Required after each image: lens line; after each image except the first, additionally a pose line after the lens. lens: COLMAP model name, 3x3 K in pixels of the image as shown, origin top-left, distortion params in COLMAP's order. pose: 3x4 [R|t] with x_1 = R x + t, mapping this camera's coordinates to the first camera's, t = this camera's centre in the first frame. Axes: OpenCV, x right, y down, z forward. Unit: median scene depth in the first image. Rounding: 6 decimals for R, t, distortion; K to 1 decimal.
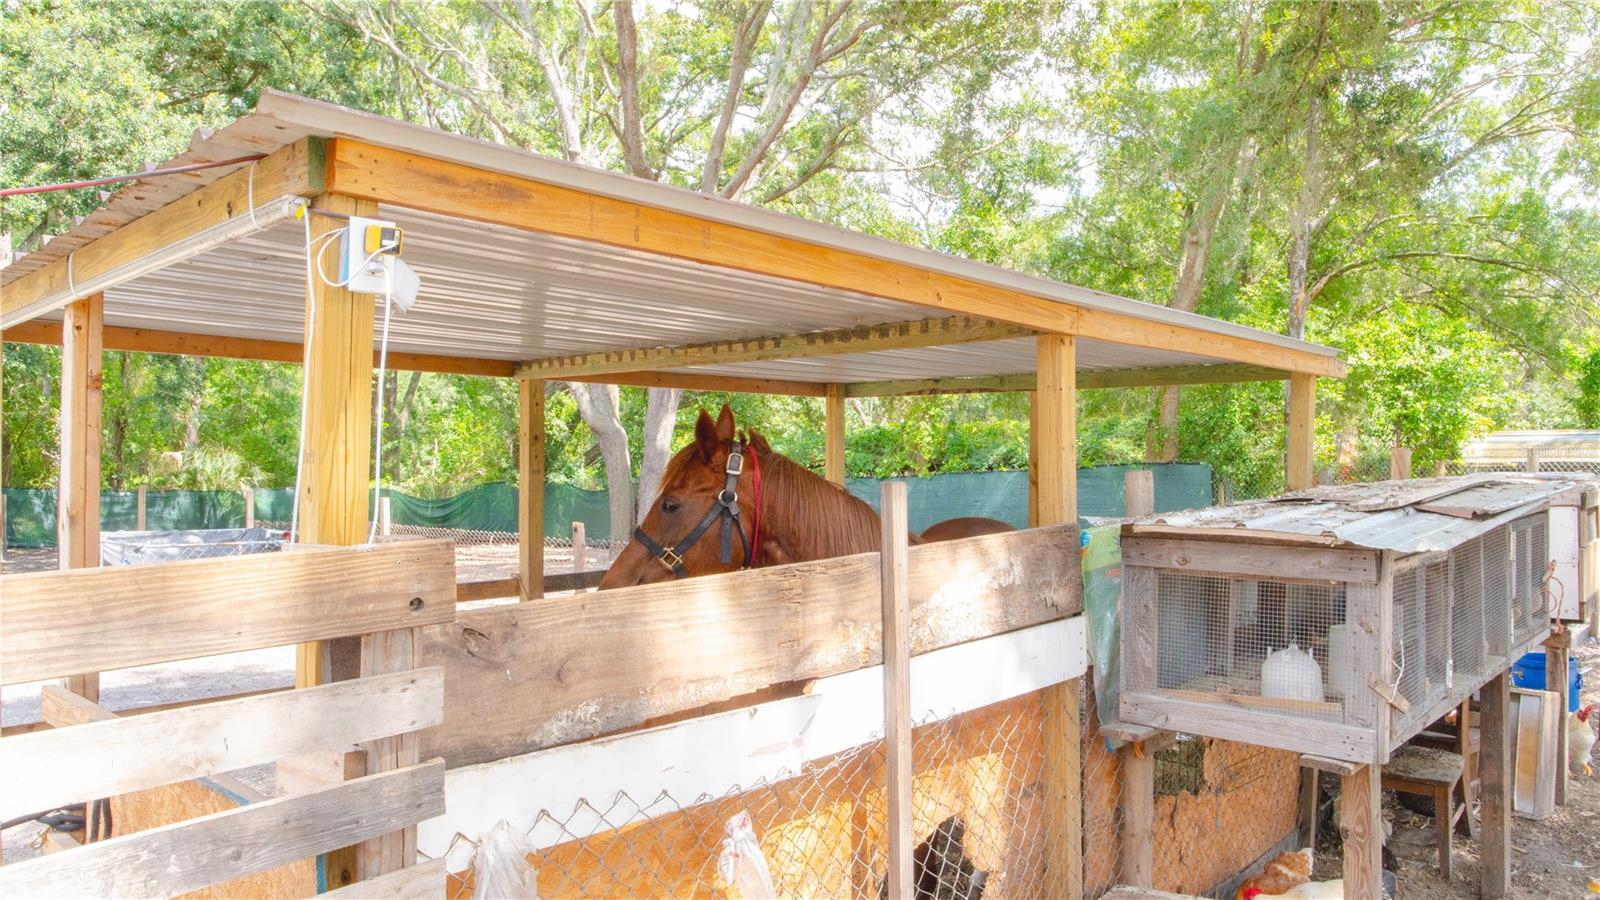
lens RADIAL K [[1191.0, 0, 800.0], [0, 1191.0, 450.0], [0, 0, 1]] dist [-0.119291, 0.108575]
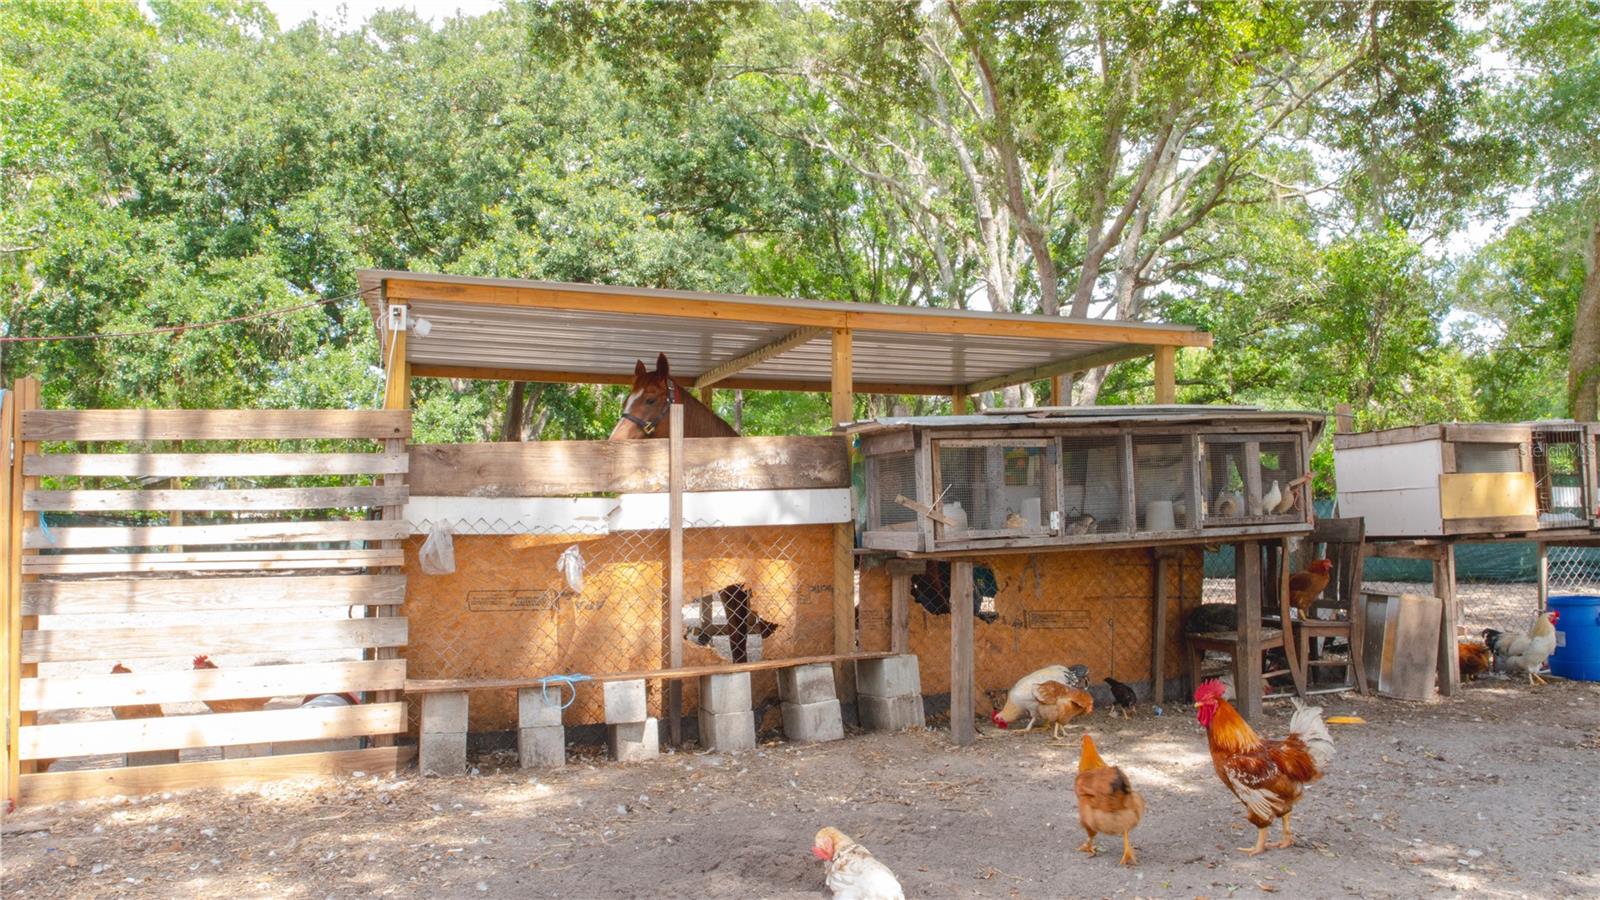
lens RADIAL K [[1191.0, 0, 800.0], [0, 1191.0, 450.0], [0, 0, 1]] dist [-0.119291, 0.108575]
pose [[0.886466, -0.040575, -0.461011, 0.256985], [0.019580, 0.998546, -0.050234, 0.043901], [0.462378, 0.035504, 0.885972, -0.160391]]
